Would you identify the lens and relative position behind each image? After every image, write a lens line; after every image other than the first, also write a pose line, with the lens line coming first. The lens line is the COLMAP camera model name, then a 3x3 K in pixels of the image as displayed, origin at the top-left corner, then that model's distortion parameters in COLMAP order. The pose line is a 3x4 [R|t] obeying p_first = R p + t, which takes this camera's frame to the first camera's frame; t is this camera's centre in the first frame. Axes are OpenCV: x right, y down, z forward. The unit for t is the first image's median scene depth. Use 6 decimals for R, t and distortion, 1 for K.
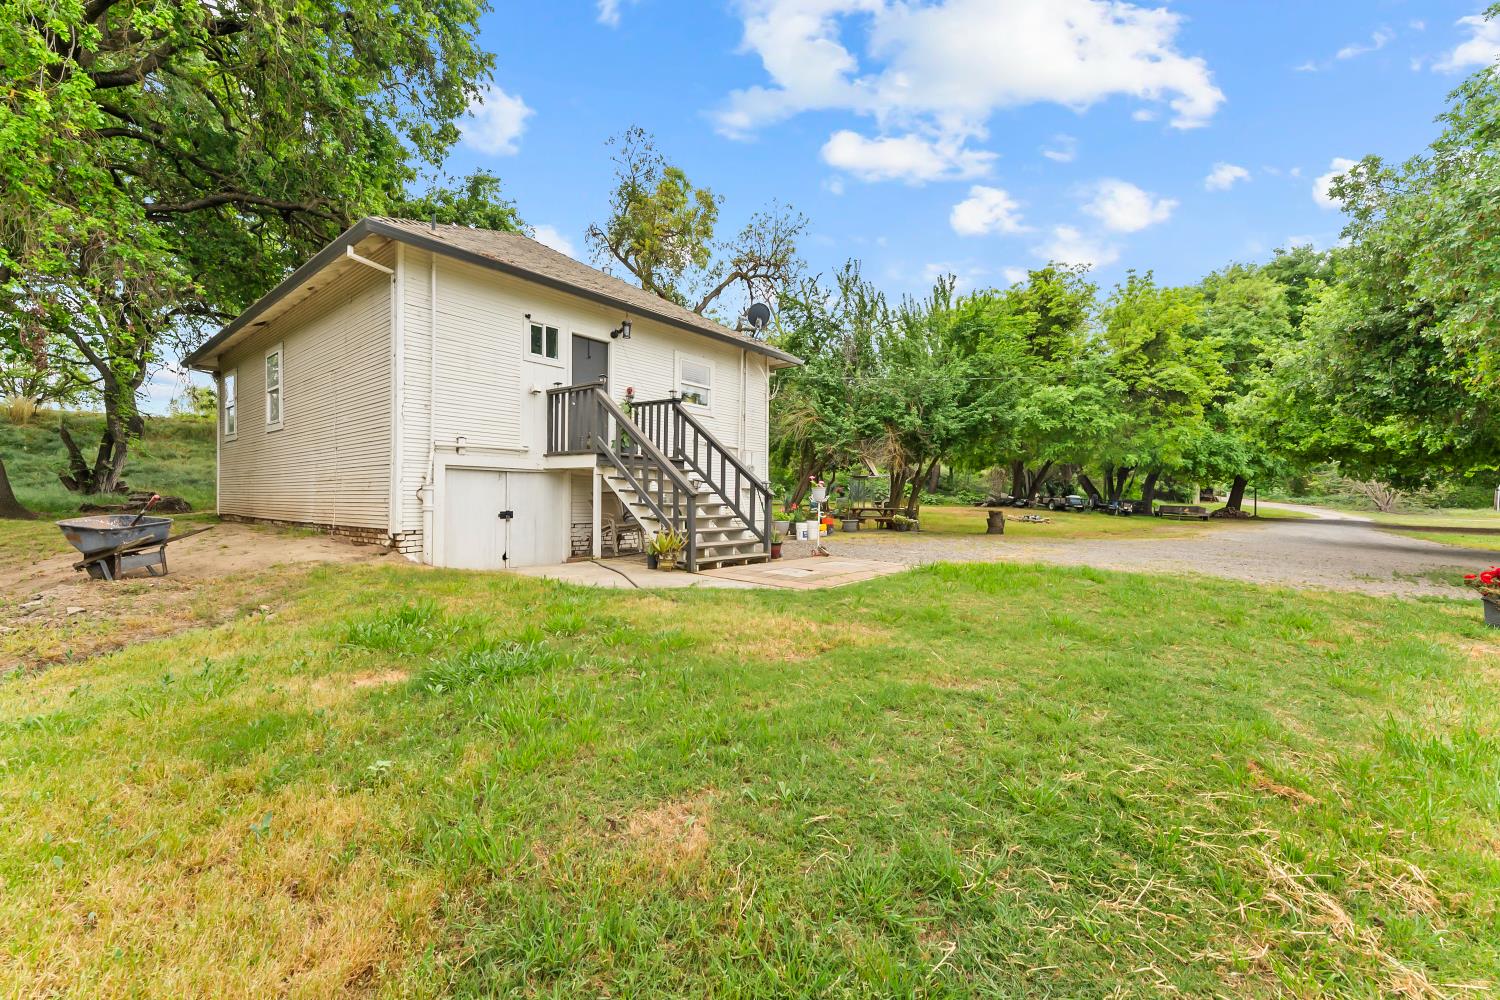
lens RADIAL K [[609.9, 0, 749.6], [0, 609.9, 500.2], [0, 0, 1]] dist [-0.000586, -0.000033]
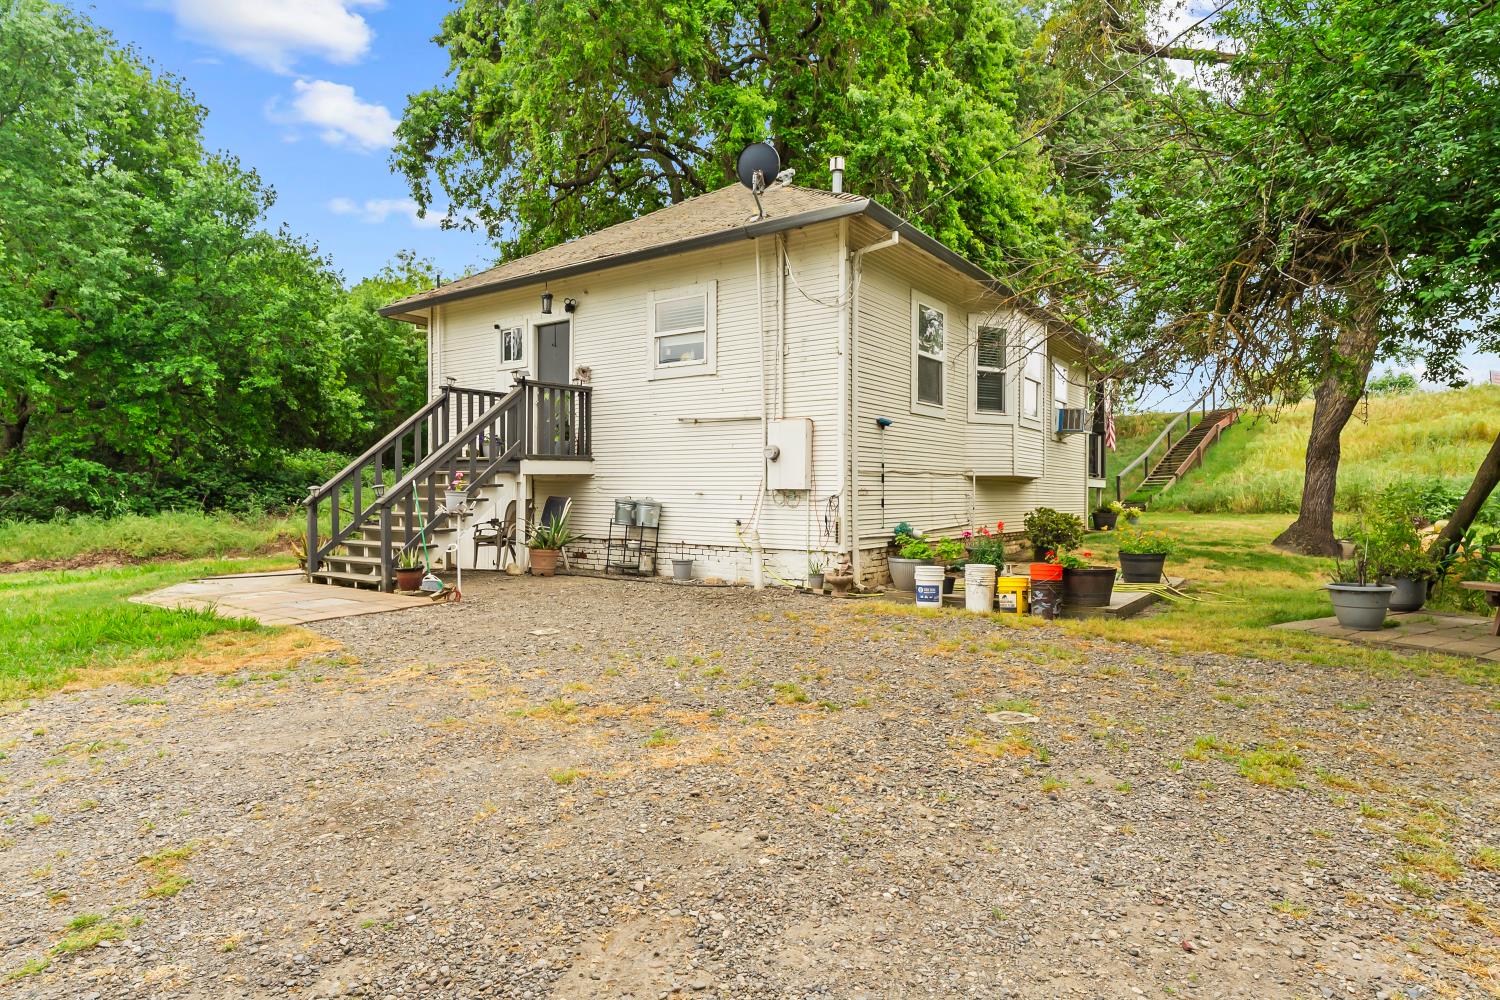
lens RADIAL K [[823.4, 0, 749.1], [0, 823.4, 496.1], [0, 0, 1]] dist [-0.001331, -0.000060]
pose [[0.081853, 0.002822, -0.996640, 1.033538], [-0.005294, 0.999983, 0.002397, -0.022769], [0.996630, 0.005081, 0.081867, 1.291632]]
